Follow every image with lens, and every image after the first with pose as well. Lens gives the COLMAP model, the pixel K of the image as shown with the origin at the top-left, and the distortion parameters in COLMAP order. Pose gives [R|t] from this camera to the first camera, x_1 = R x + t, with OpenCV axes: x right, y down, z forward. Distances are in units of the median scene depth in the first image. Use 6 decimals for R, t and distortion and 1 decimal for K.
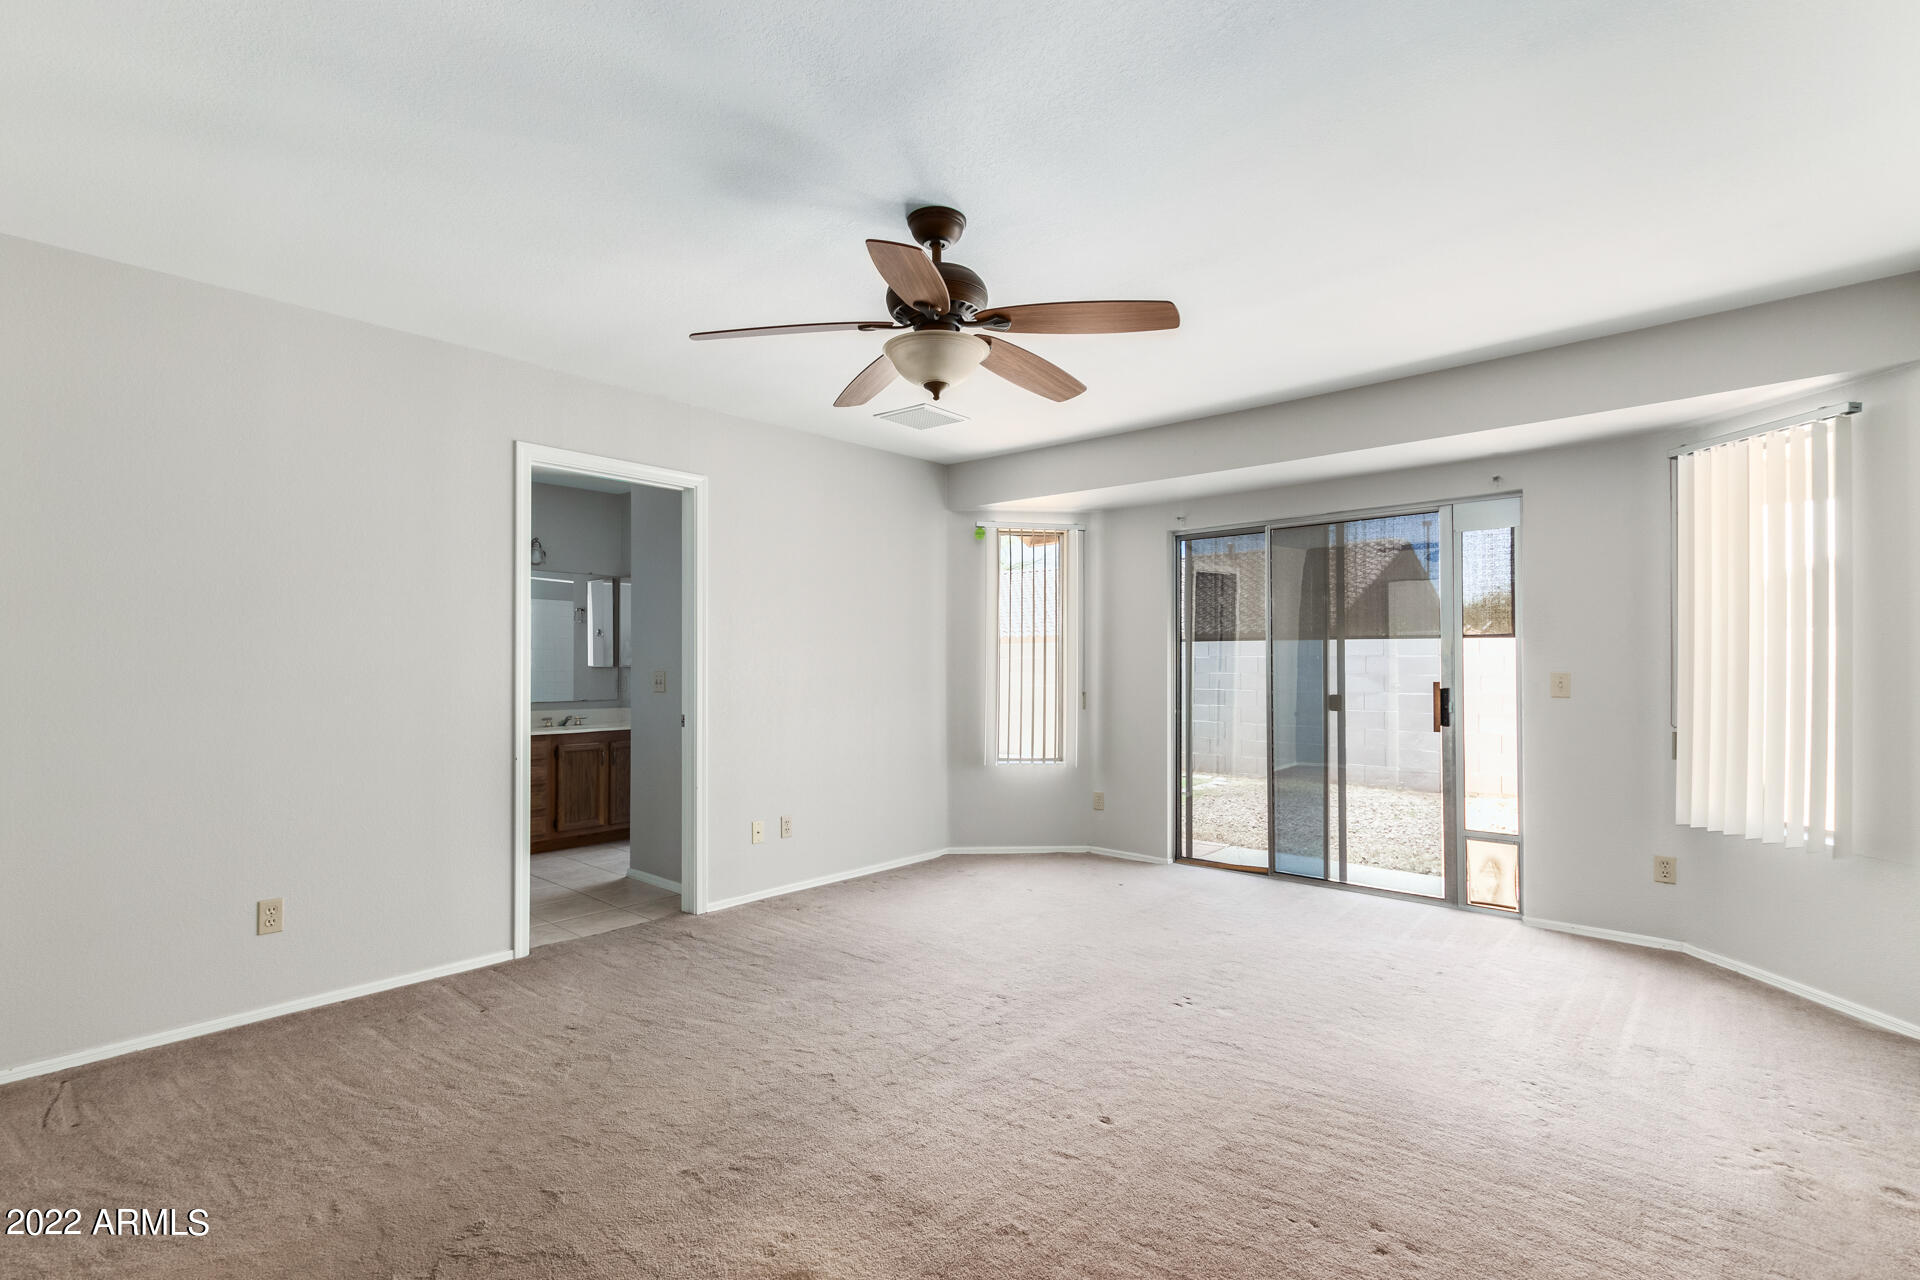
lens RADIAL K [[879.5, 0, 956.2], [0, 879.5, 646.8], [0, 0, 1]] dist [0.005166, -0.002090]
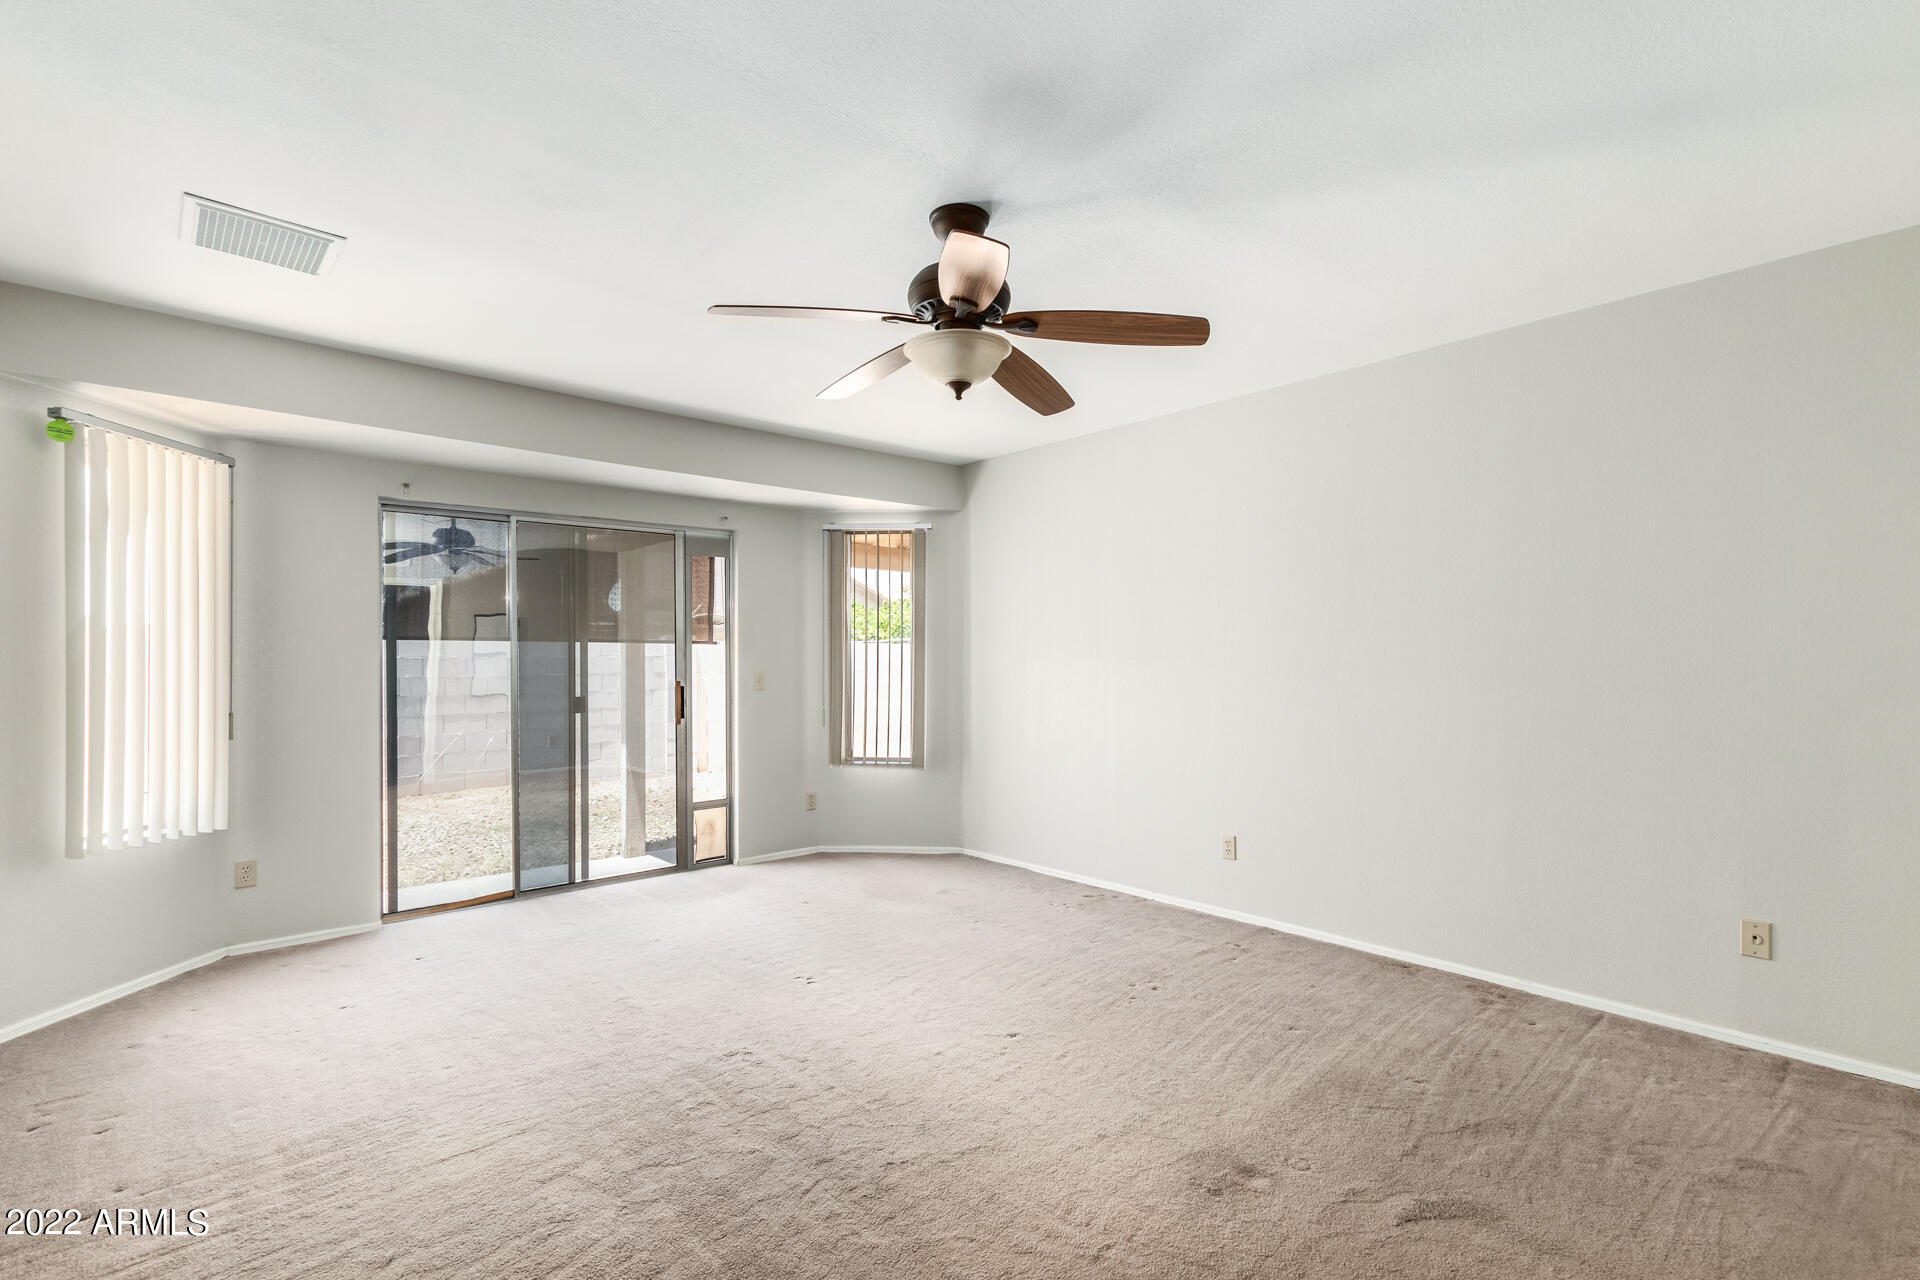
lens RADIAL K [[879.5, 0, 952.0], [0, 879.5, 656.3], [0, 0, 1]] dist [0.005166, -0.002090]
pose [[0.118602, 0.005281, 0.992928, -0.574727], [-0.014674, 0.999886, -0.003566, 0.006213], [-0.992833, -0.014147, 0.118666, 0.508297]]
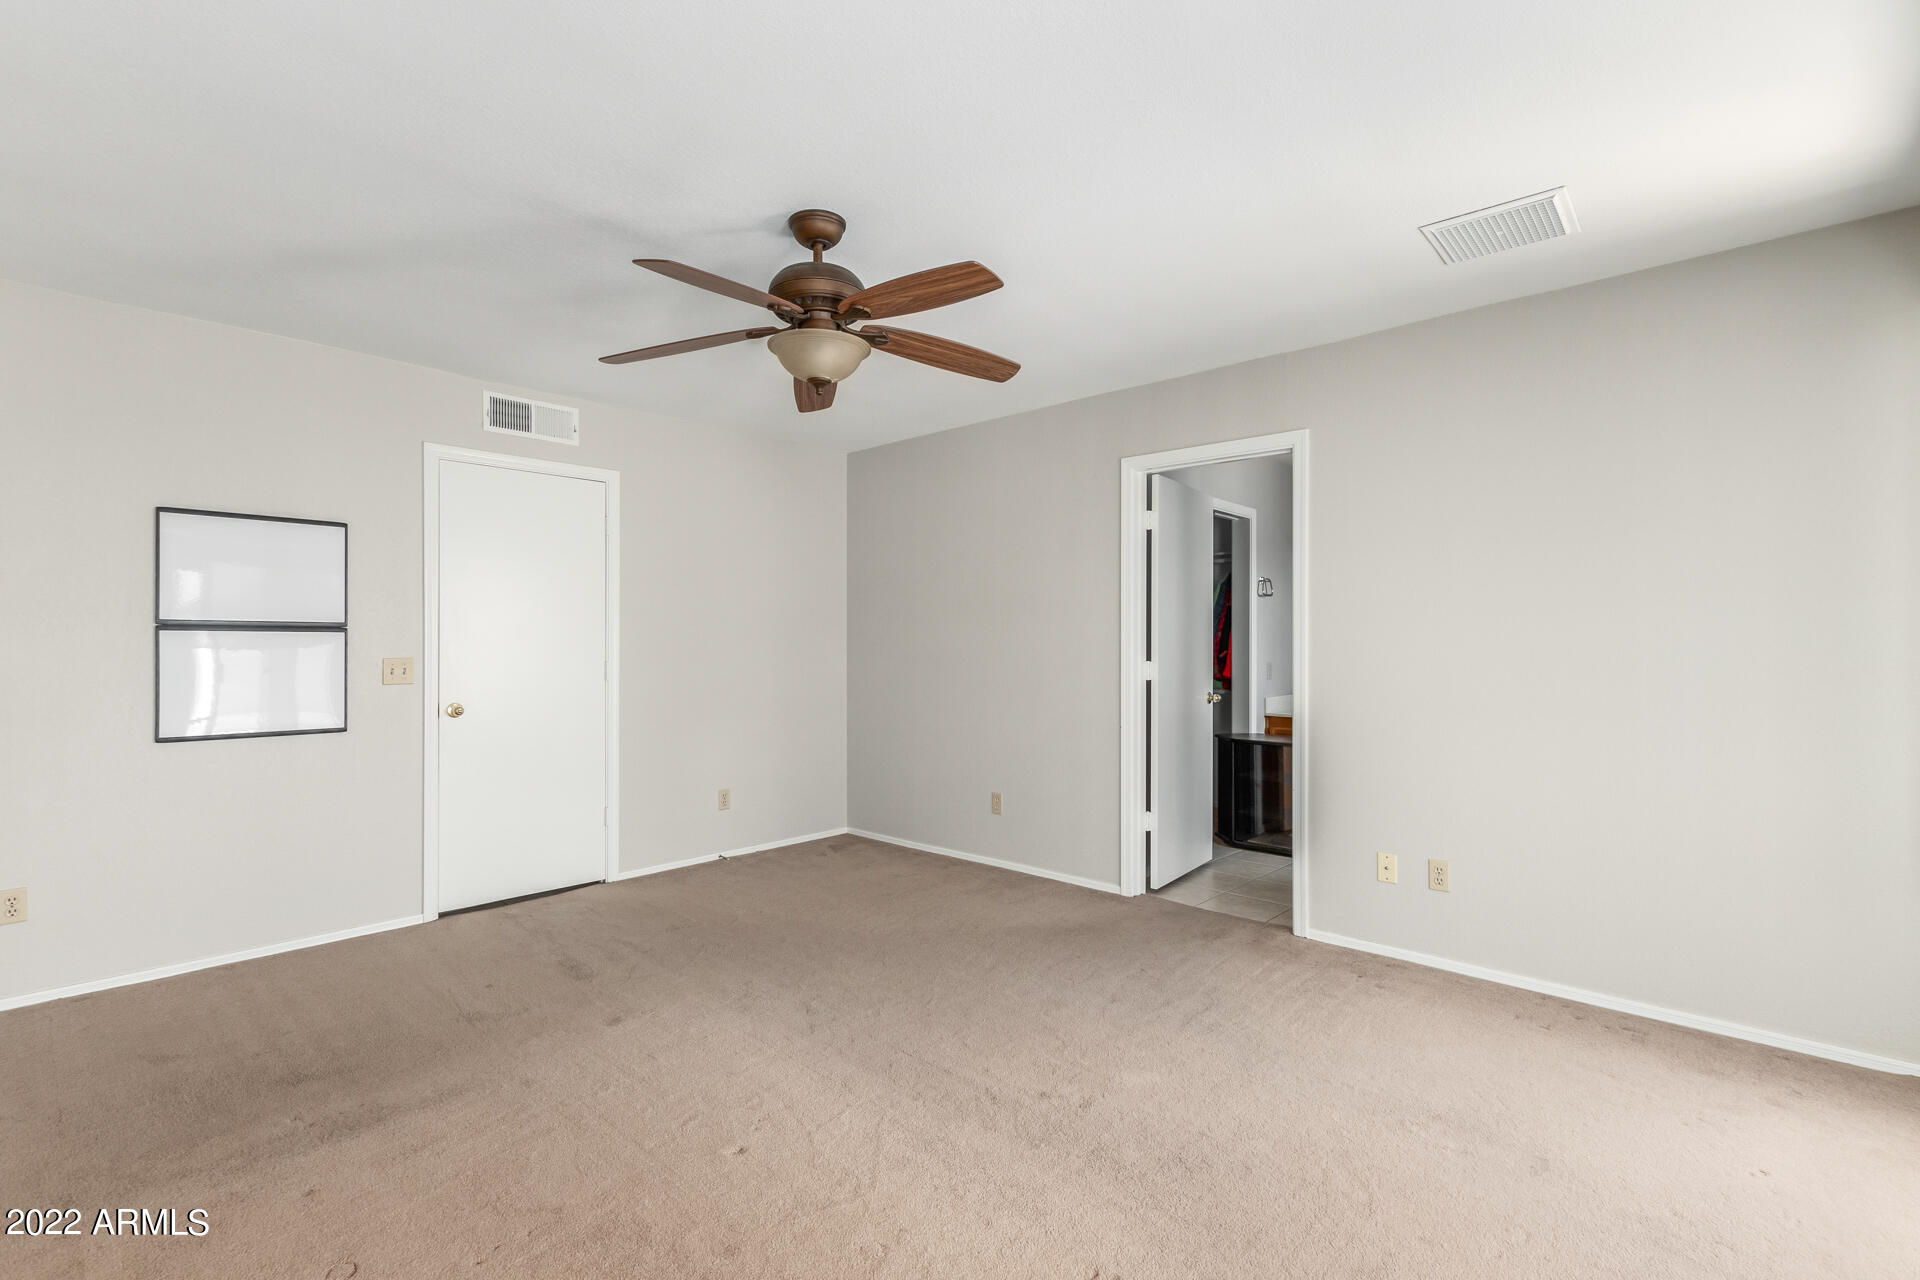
lens RADIAL K [[879.5, 0, 964.2], [0, 879.5, 646.4], [0, 0, 1]] dist [0.005166, -0.002090]
pose [[-0.027285, -0.004073, -0.999619, 0.570529], [0.011229, 0.999927, -0.004380, 0.018651], [0.999565, -0.011345, -0.027237, 0.682872]]
